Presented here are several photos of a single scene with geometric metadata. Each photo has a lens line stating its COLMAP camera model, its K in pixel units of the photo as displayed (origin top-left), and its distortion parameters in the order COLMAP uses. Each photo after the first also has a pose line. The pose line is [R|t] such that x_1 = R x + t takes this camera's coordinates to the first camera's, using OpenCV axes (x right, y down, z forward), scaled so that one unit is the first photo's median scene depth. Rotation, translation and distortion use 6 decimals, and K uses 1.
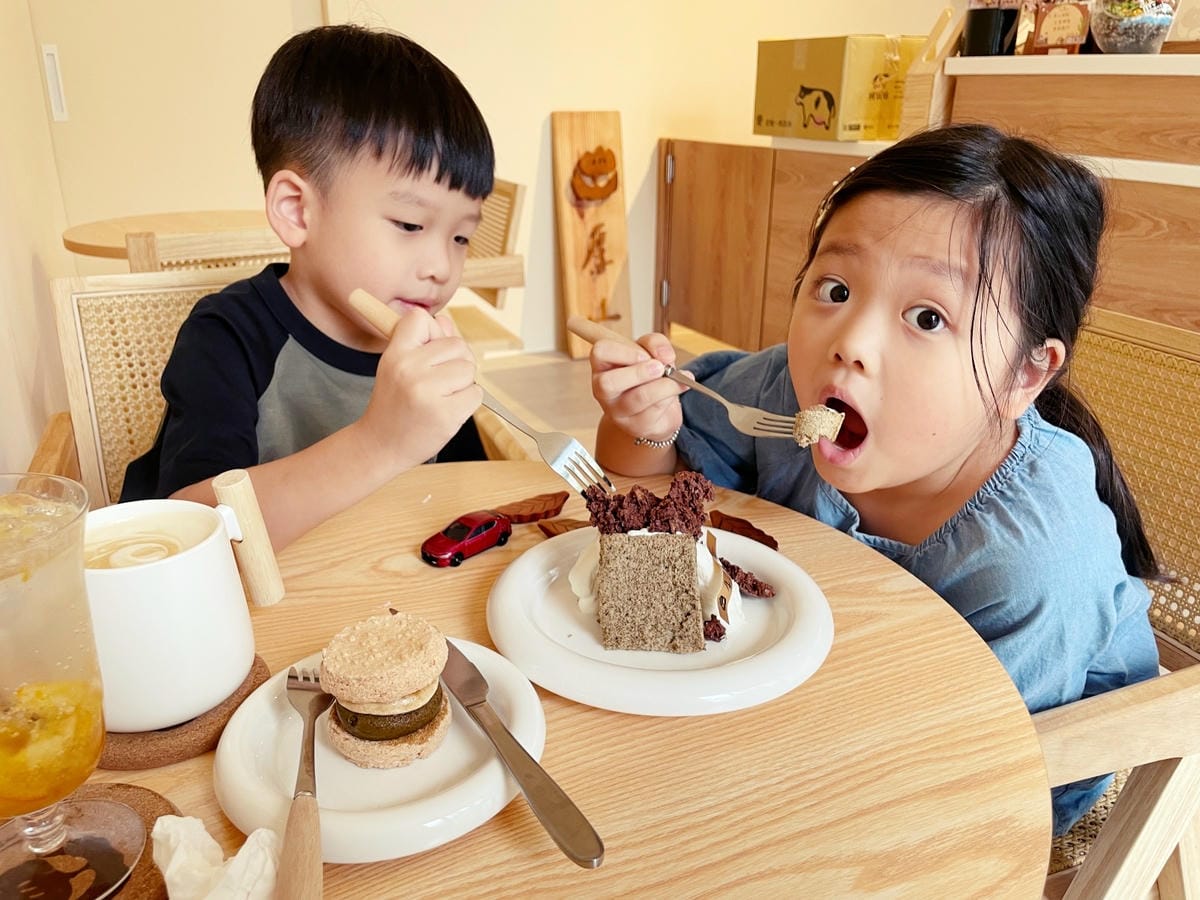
lens RADIAL K [[936.5, 0, 593.3], [0, 936.5, 442.1], [0, 0, 1]] dist [0.080771, -0.117976]
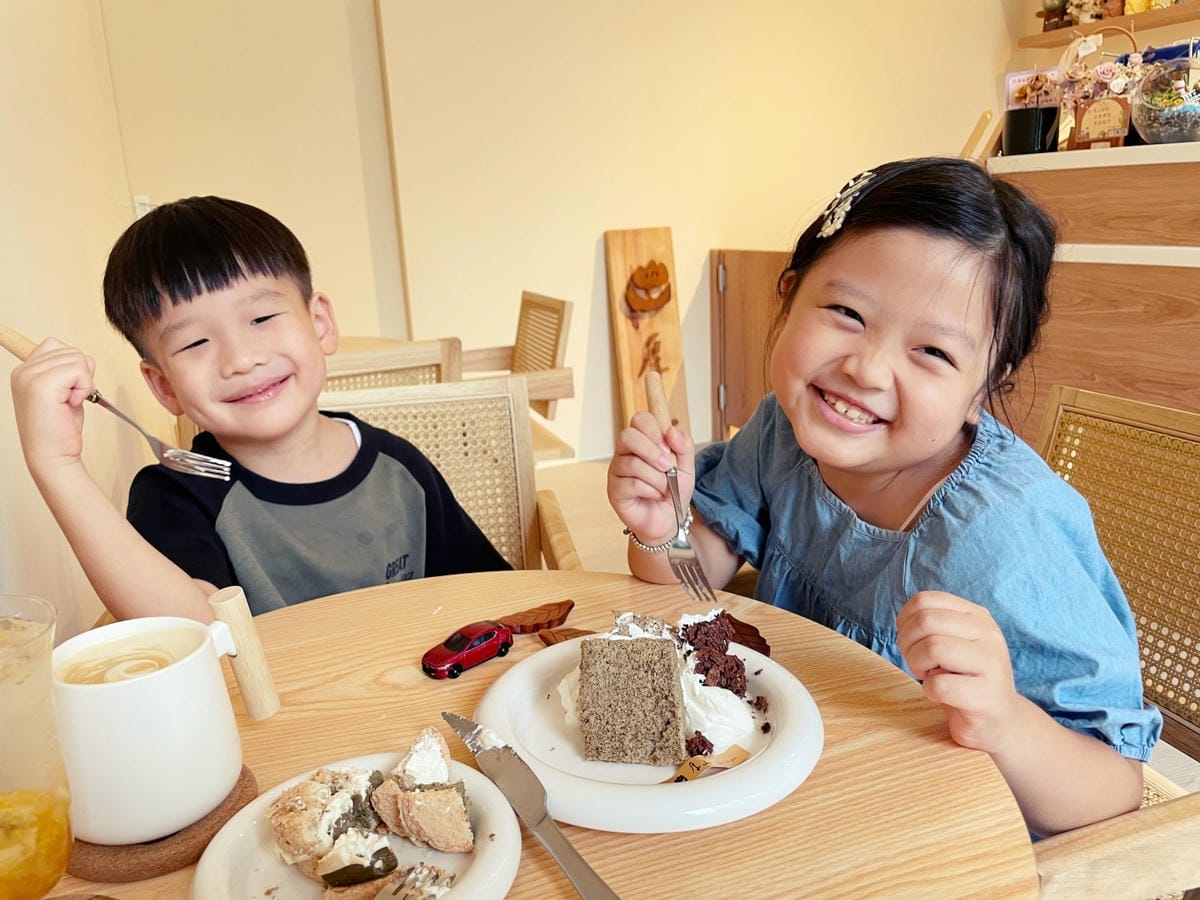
lens RADIAL K [[936.5, 0, 593.3], [0, 936.5, 442.1], [0, 0, 1]] dist [0.080771, -0.117976]
pose [[0.994589, -0.033839, -0.098222, 0.110458], [0.022685, 0.993389, -0.112537, -0.002553], [0.101380, 0.109699, 0.988781, -0.016272]]
